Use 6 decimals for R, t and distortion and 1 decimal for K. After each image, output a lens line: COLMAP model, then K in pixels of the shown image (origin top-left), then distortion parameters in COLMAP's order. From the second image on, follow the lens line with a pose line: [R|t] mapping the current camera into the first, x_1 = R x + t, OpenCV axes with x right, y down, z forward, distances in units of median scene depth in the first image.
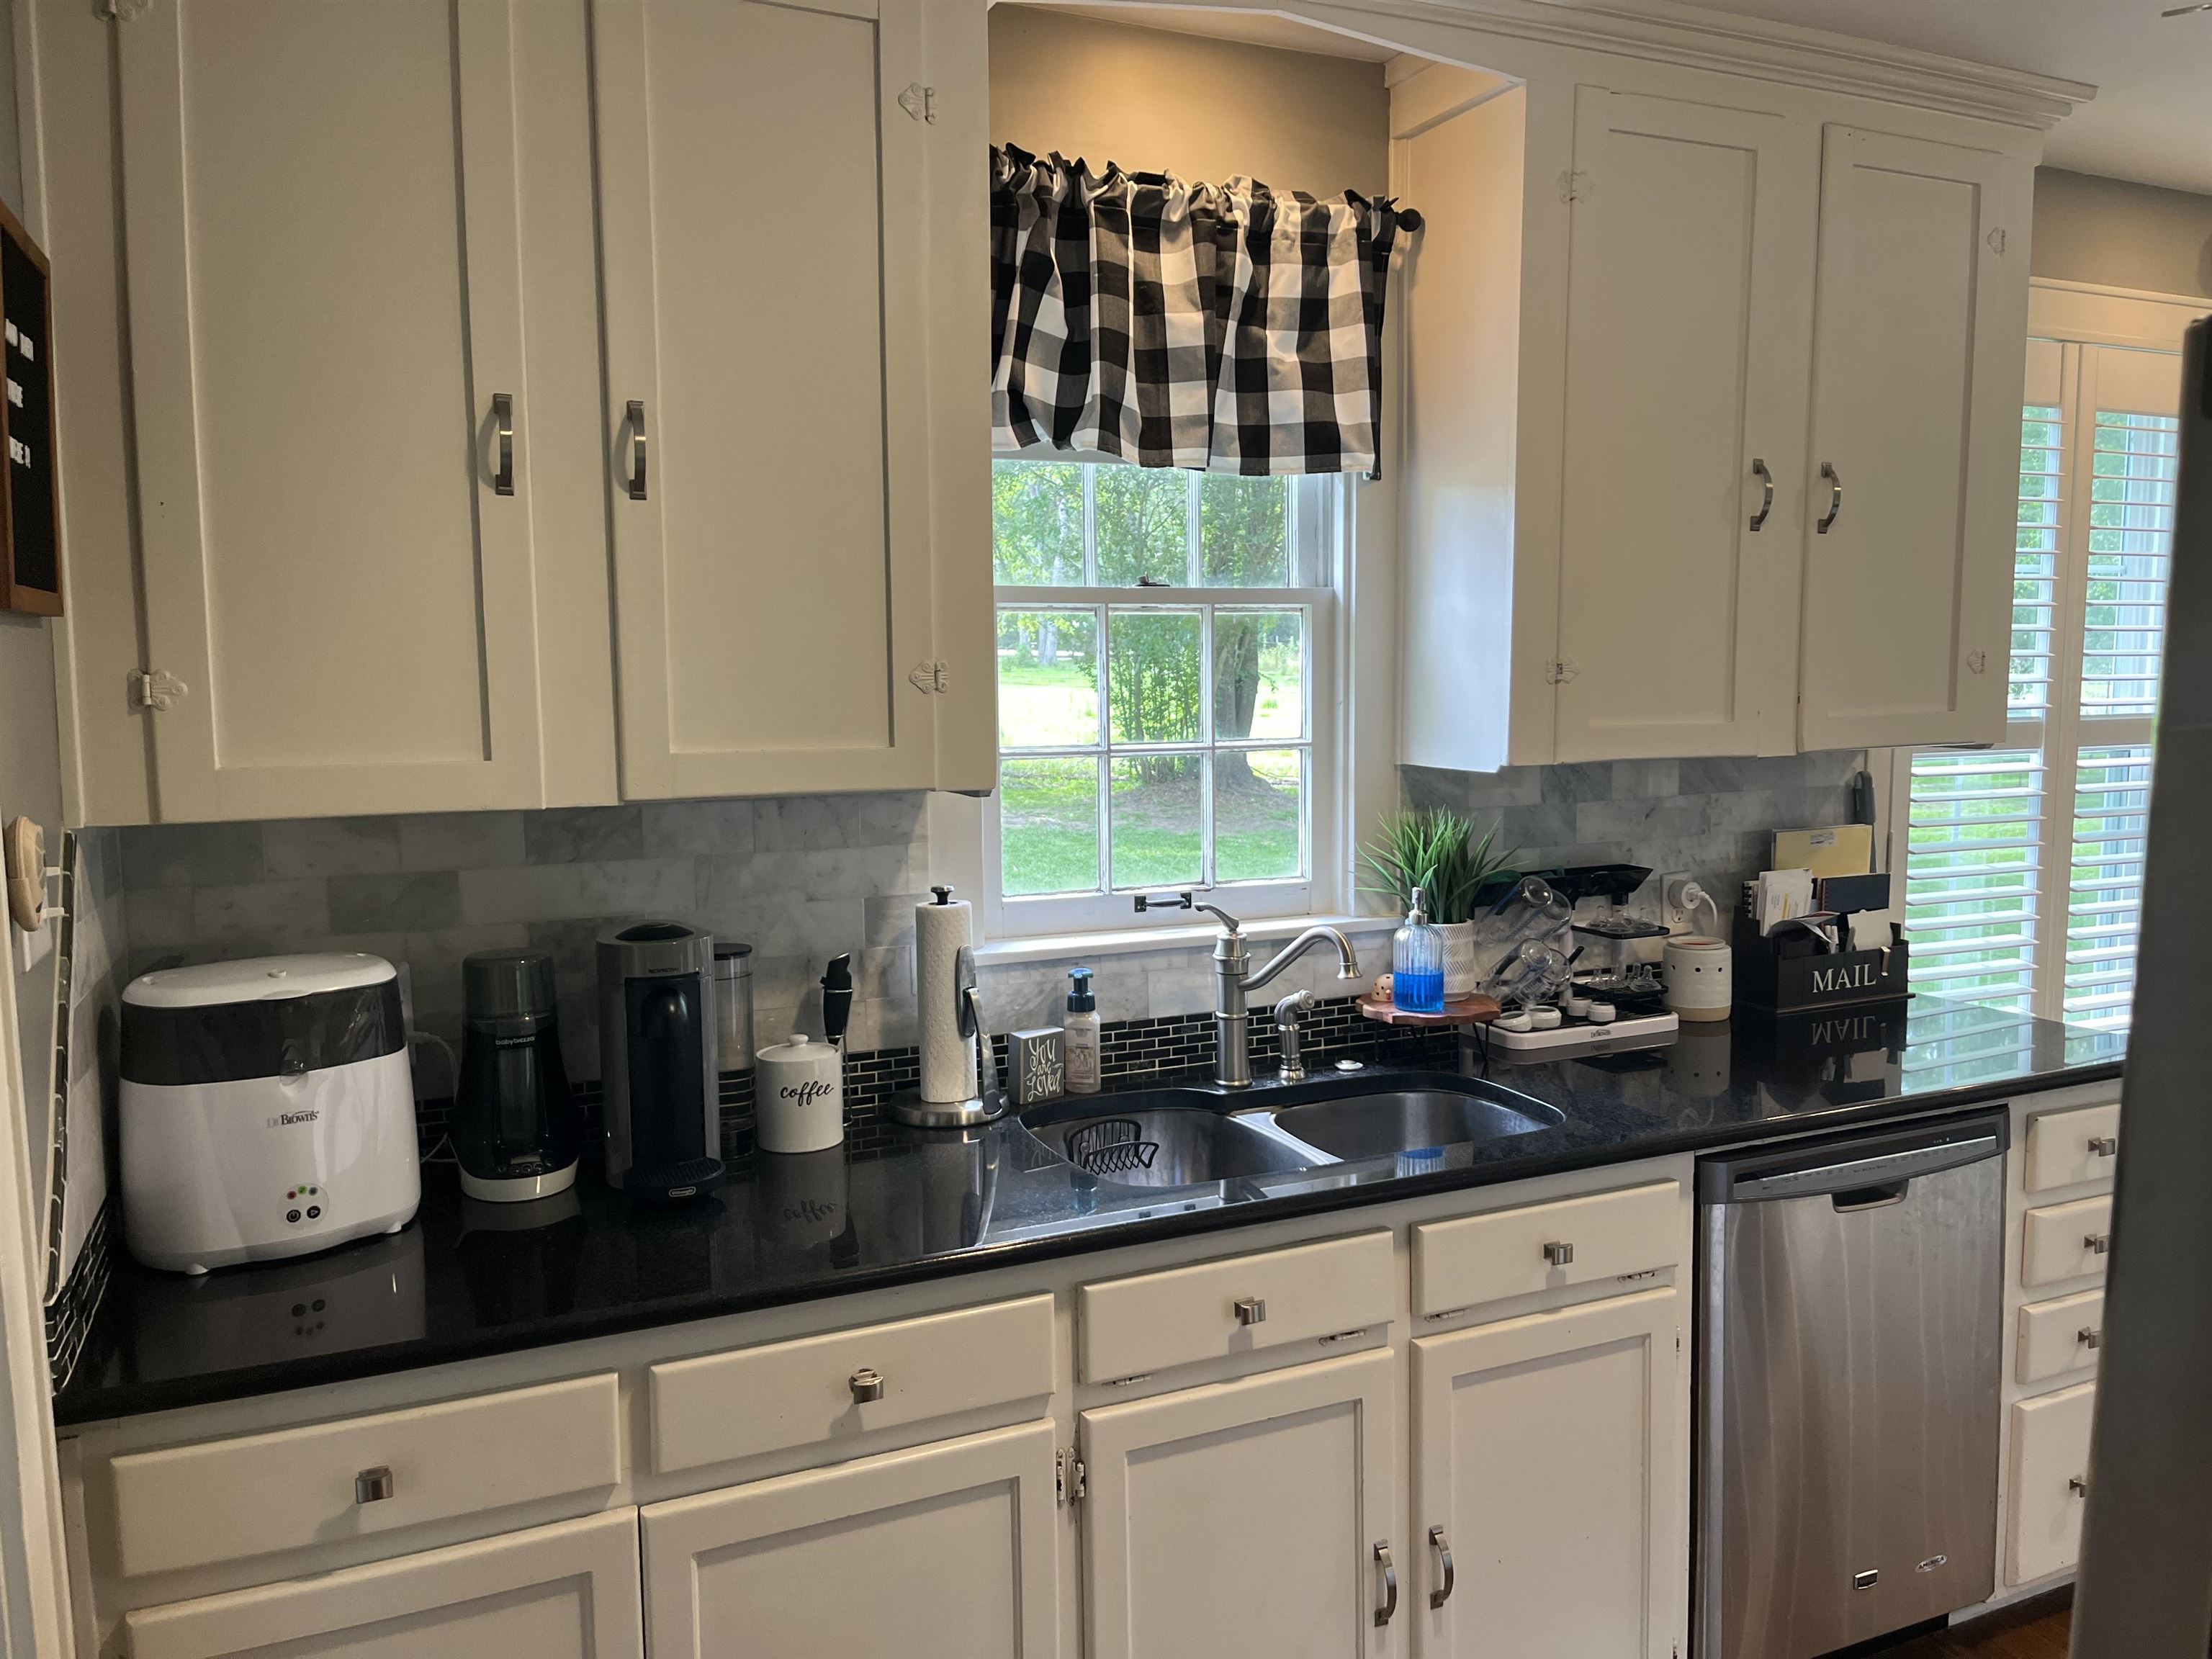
lens RADIAL K [[1671.8, 0, 1115.2], [0, 1671.8, 831.2], [0, 0, 1]] dist [0.075067, -0.098112]
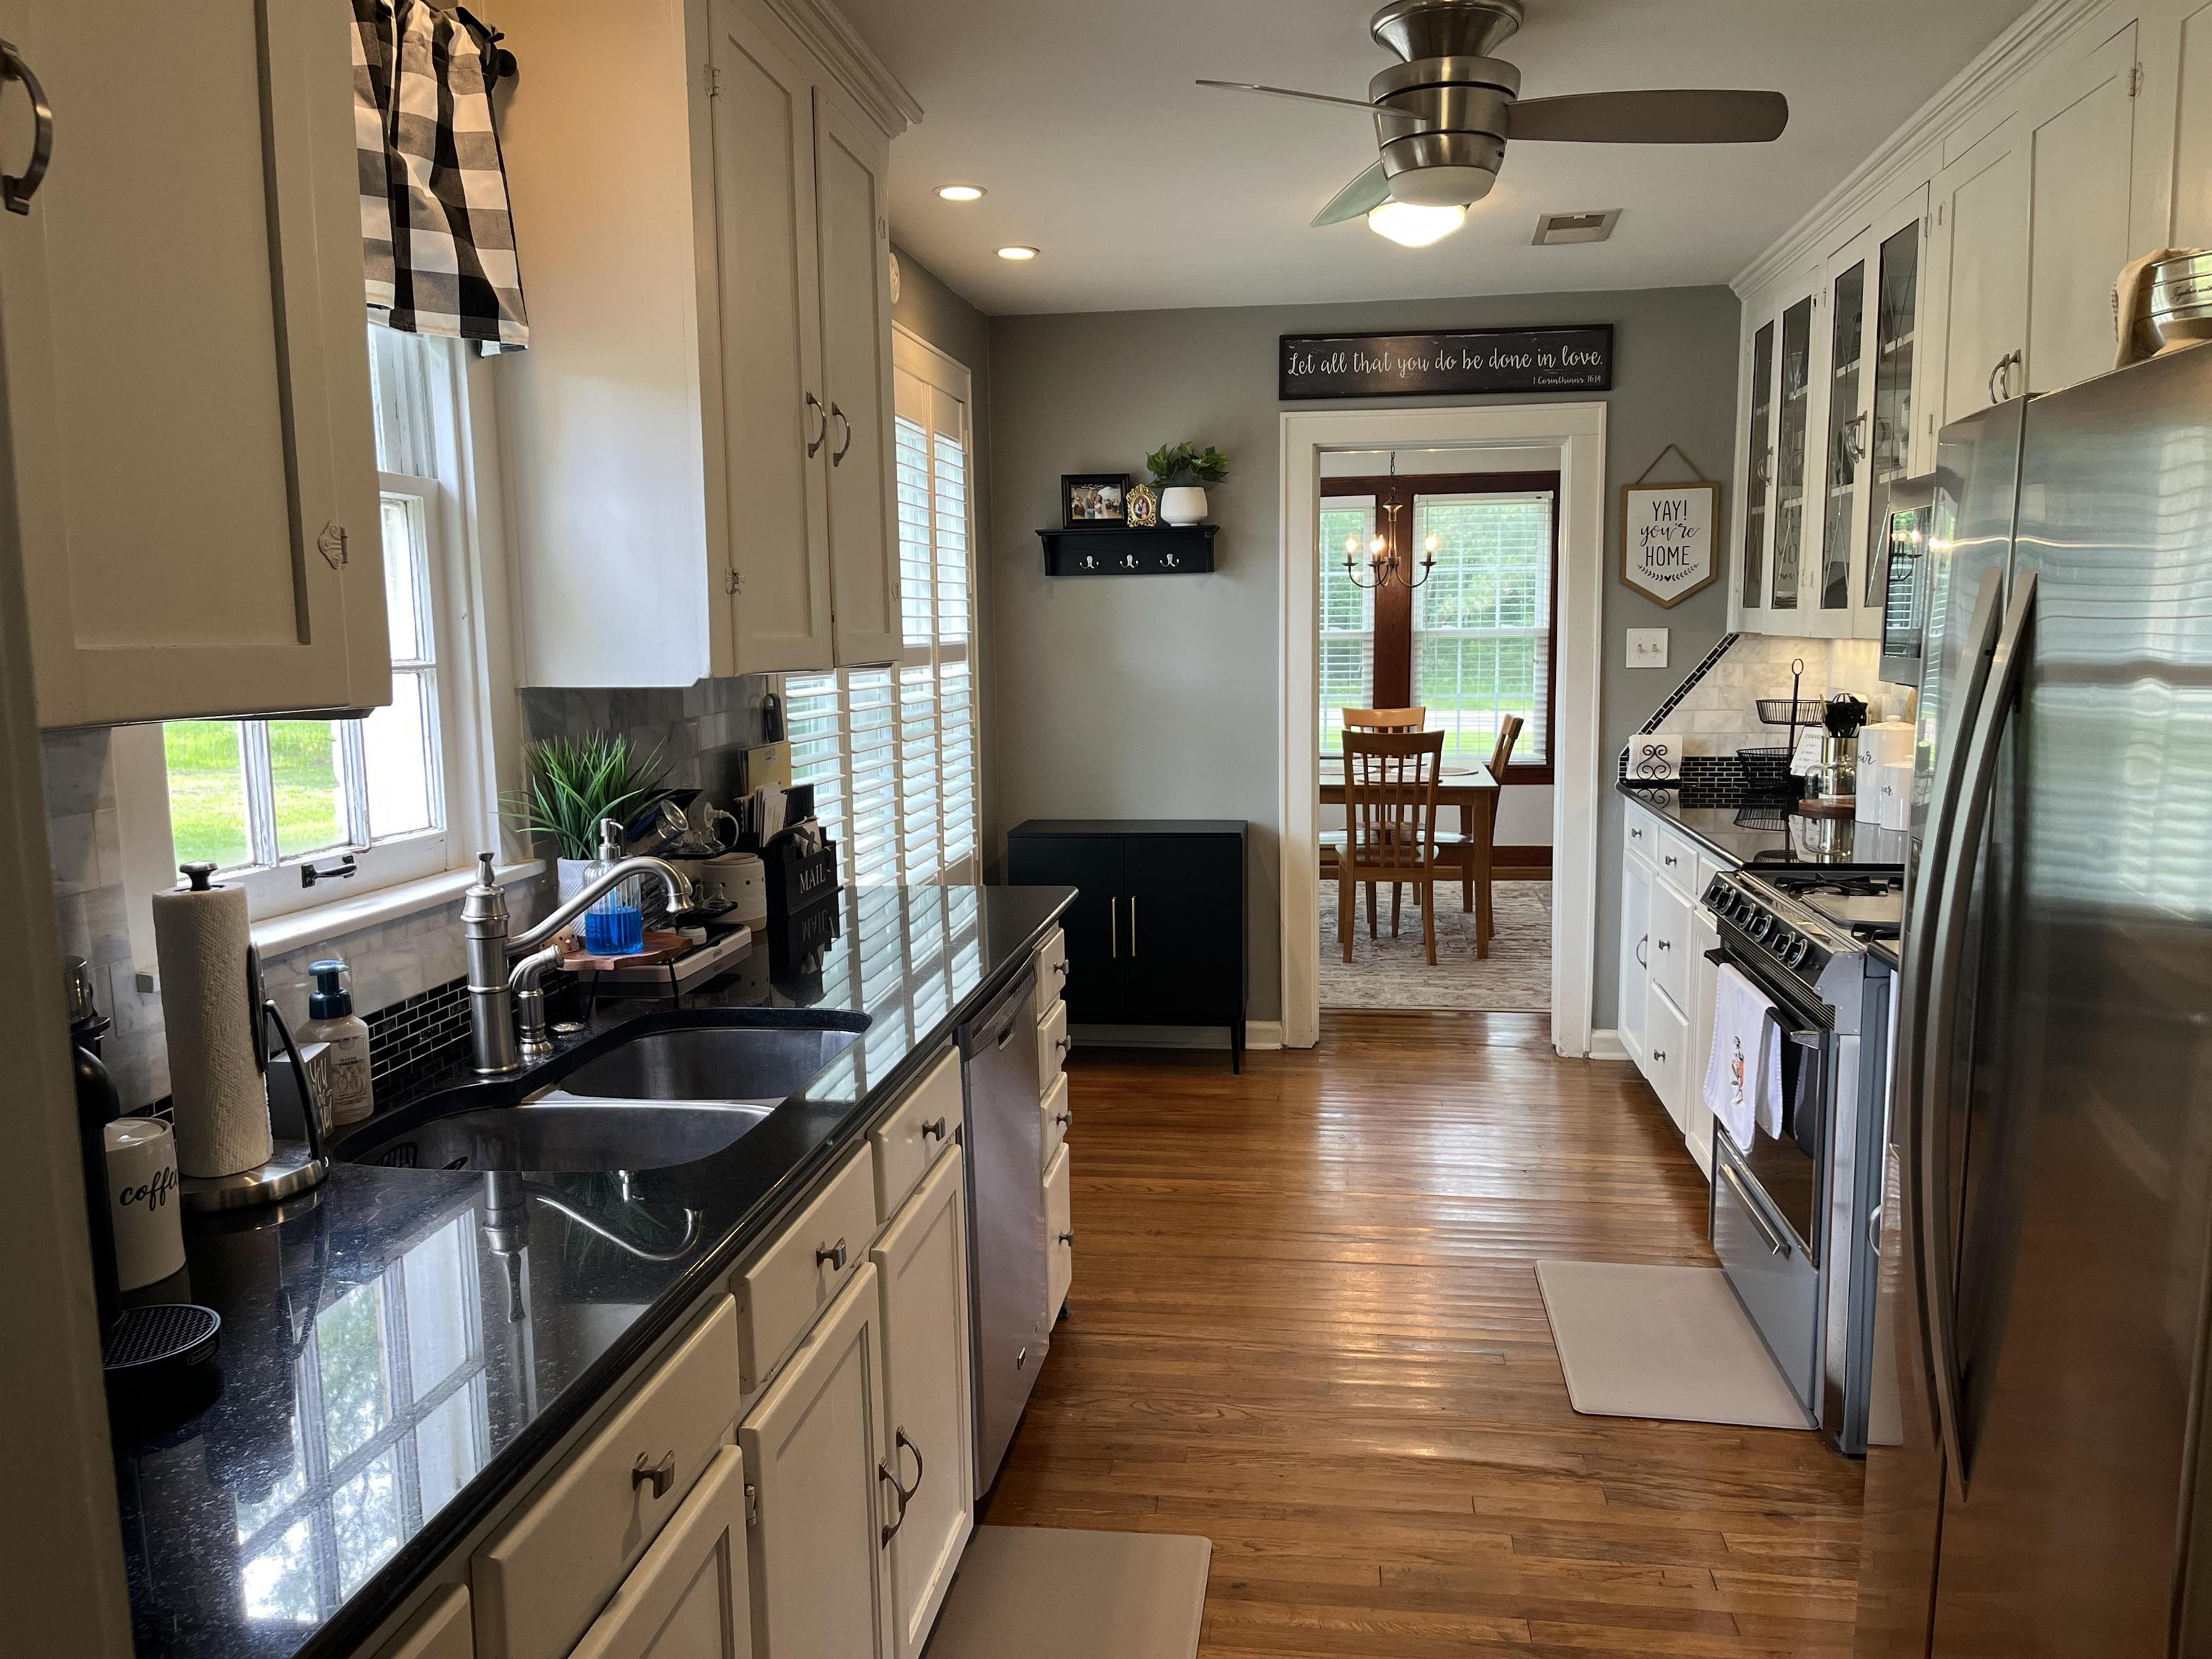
lens RADIAL K [[1671.8, 0, 1117.0], [0, 1671.8, 829.1], [0, 0, 1]] dist [0.075067, -0.098112]
pose [[0.534892, -0.100541, 0.838917, -0.446803], [0.097977, 0.993578, 0.056606, 0.015271], [-0.839221, 0.051916, 0.541307, 0.283534]]
